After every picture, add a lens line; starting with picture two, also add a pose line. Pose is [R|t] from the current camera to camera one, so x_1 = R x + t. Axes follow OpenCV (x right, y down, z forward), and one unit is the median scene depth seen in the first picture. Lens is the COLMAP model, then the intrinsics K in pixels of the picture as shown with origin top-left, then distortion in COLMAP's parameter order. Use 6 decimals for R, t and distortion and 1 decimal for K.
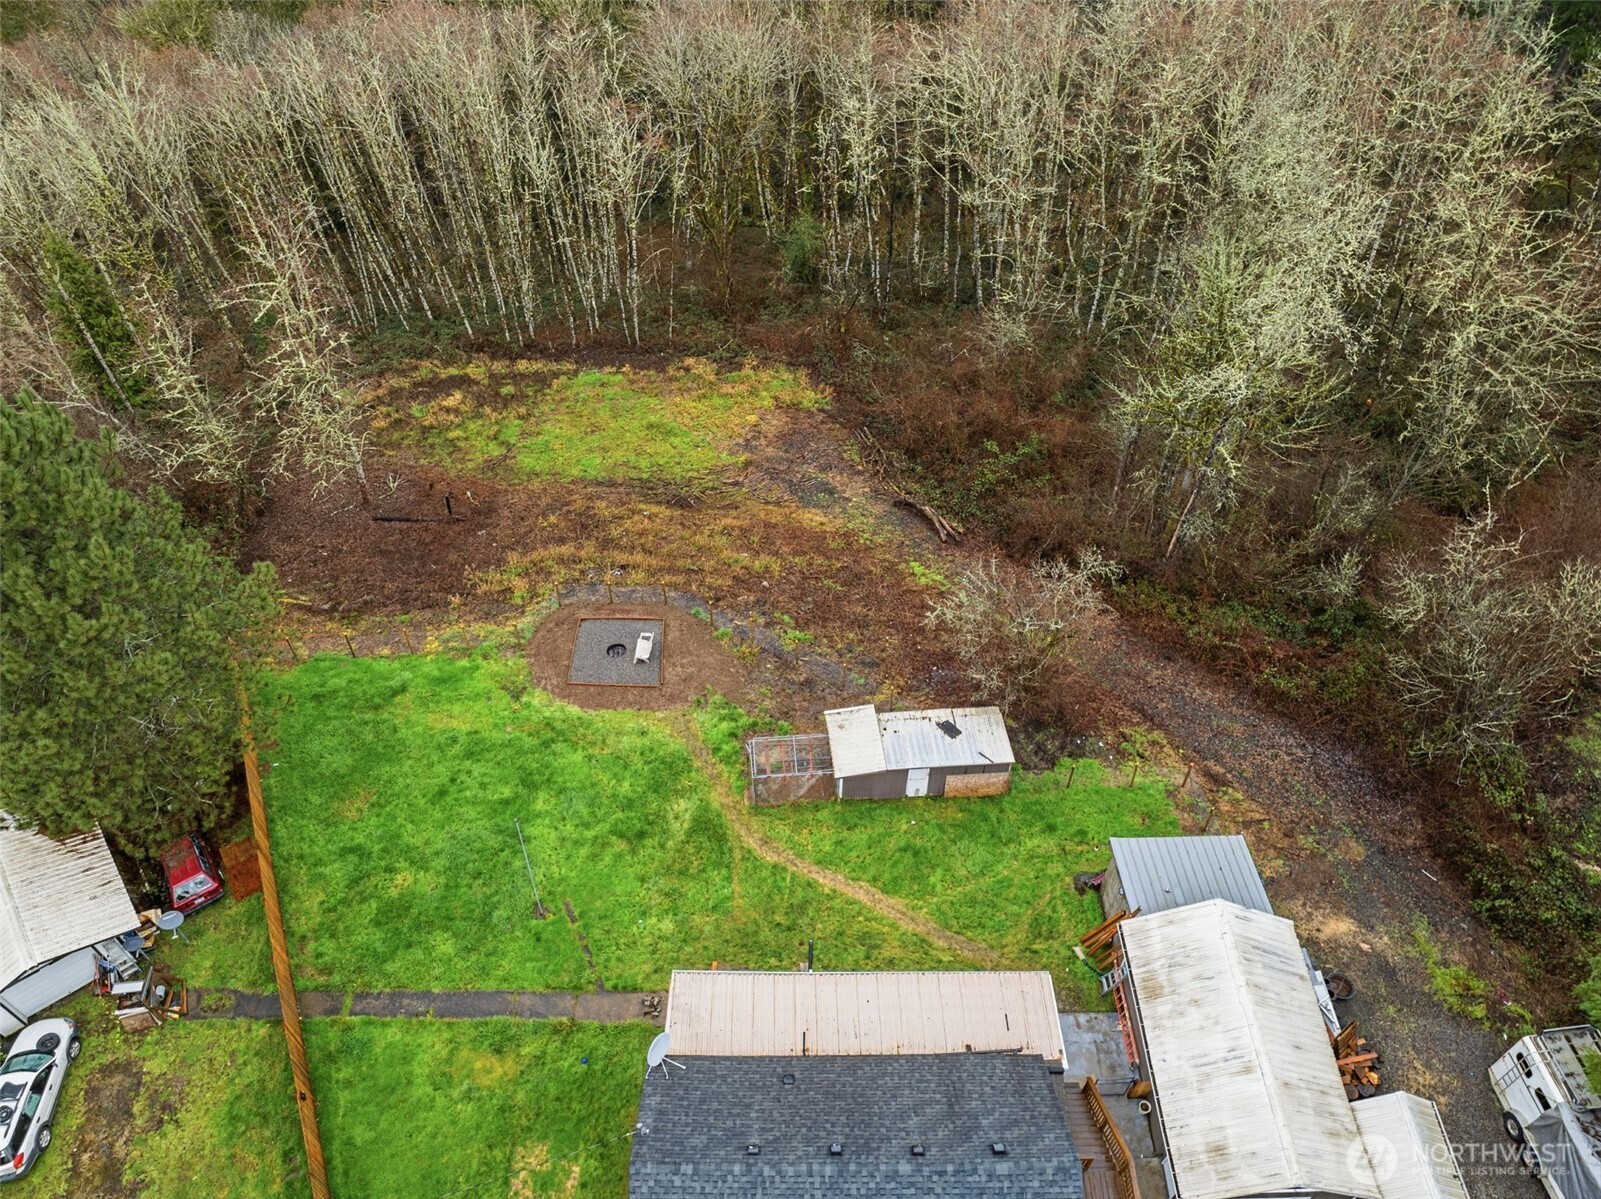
lens RADIAL K [[1099.0, 0, 800.5], [0, 1099.0, 599.5], [0, 0, 1]] dist [-0.026156, 0.002018]
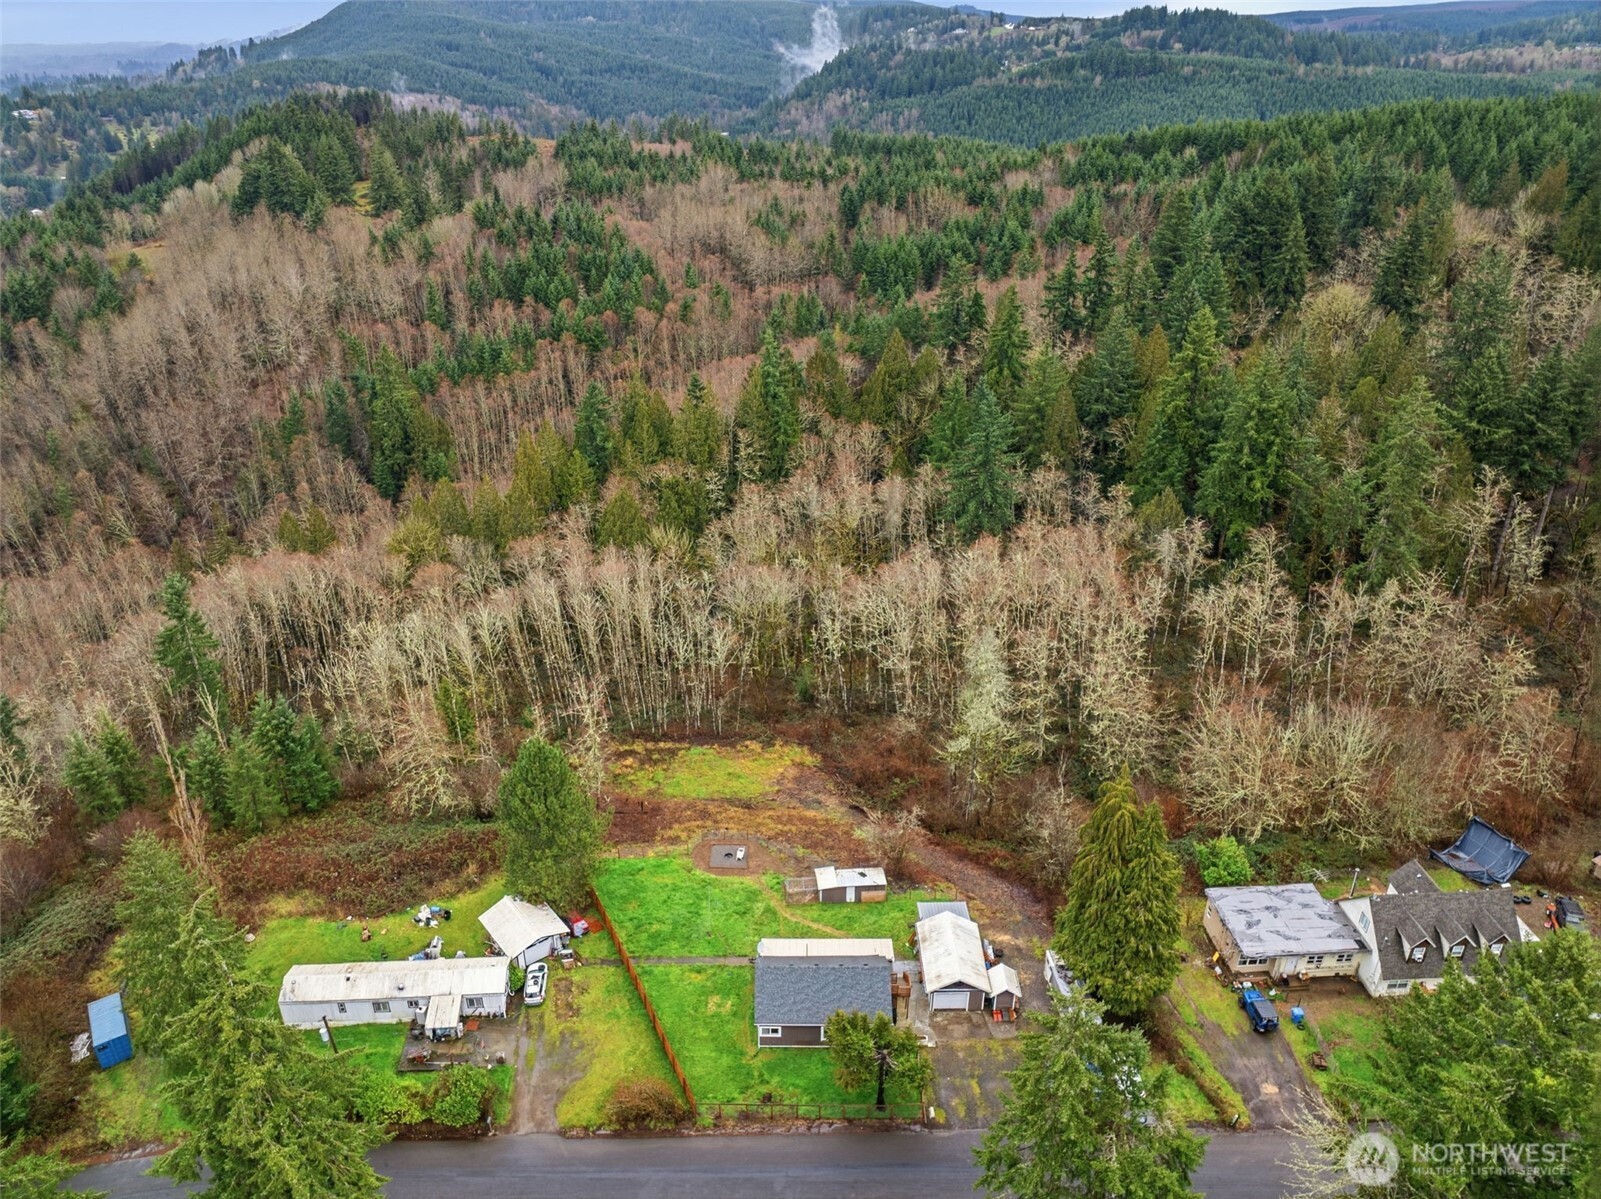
lens RADIAL K [[1099.0, 0, 800.5], [0, 1099.0, 599.5], [0, 0, 1]] dist [-0.026156, 0.002018]
pose [[0.999986, -0.004412, -0.002772, -0.000877], [0.003145, 0.935268, -0.353925, 0.290949], [0.004154, 0.353912, 0.935270, -1.126805]]
